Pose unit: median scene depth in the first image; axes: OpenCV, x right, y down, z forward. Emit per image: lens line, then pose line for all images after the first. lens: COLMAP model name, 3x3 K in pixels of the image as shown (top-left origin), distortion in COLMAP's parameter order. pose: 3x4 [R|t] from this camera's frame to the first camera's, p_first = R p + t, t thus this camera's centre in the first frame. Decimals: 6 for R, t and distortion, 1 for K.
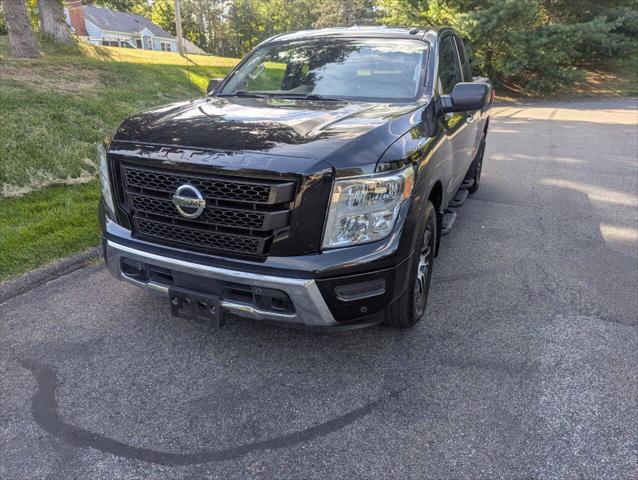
lens RADIAL K [[474.6, 0, 317.4], [0, 474.6, 241.5], [0, 0, 1]] dist [0.061782, -0.054806]
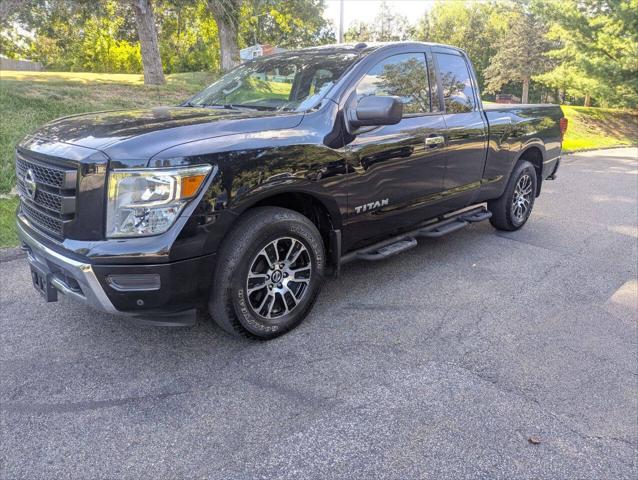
lens RADIAL K [[474.6, 0, 319.8], [0, 474.6, 243.8], [0, 0, 1]] dist [0.061782, -0.054806]
pose [[0.934928, 0.114516, -0.335850, 0.537520], [-0.135868, 0.989891, -0.040700, 0.006948], [0.327794, 0.083683, 0.941036, 0.111442]]
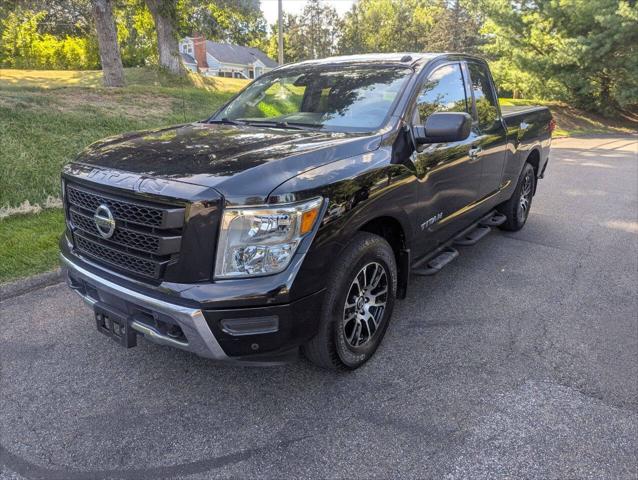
lens RADIAL K [[474.6, 0, 308.7], [0, 474.6, 240.5], [0, 0, 1]] dist [0.061782, -0.054806]
pose [[0.972024, 0.071140, -0.223851, 0.274489], [-0.083168, 0.995530, -0.044761, -0.022499], [0.219666, 0.062126, 0.973595, 0.062529]]
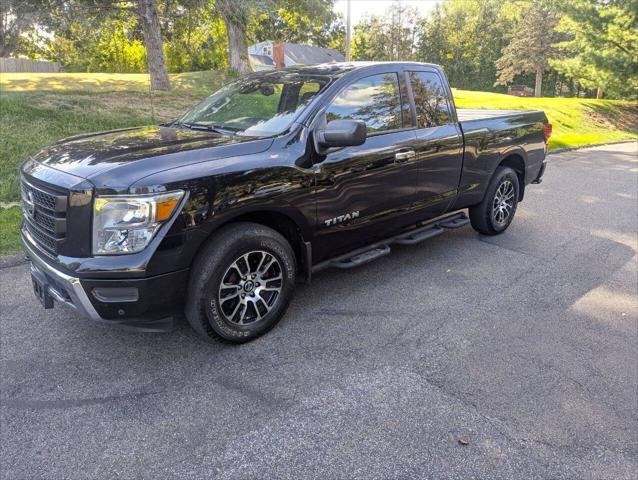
lens RADIAL K [[474.6, 0, 309.0], [0, 474.6, 234.4], [0, 0, 1]] dist [0.061782, -0.054806]
pose [[0.917374, 0.113677, -0.381448, 0.640004], [-0.137663, 0.989821, -0.036097, -0.042547], [0.373462, 0.085626, 0.923685, 0.063232]]
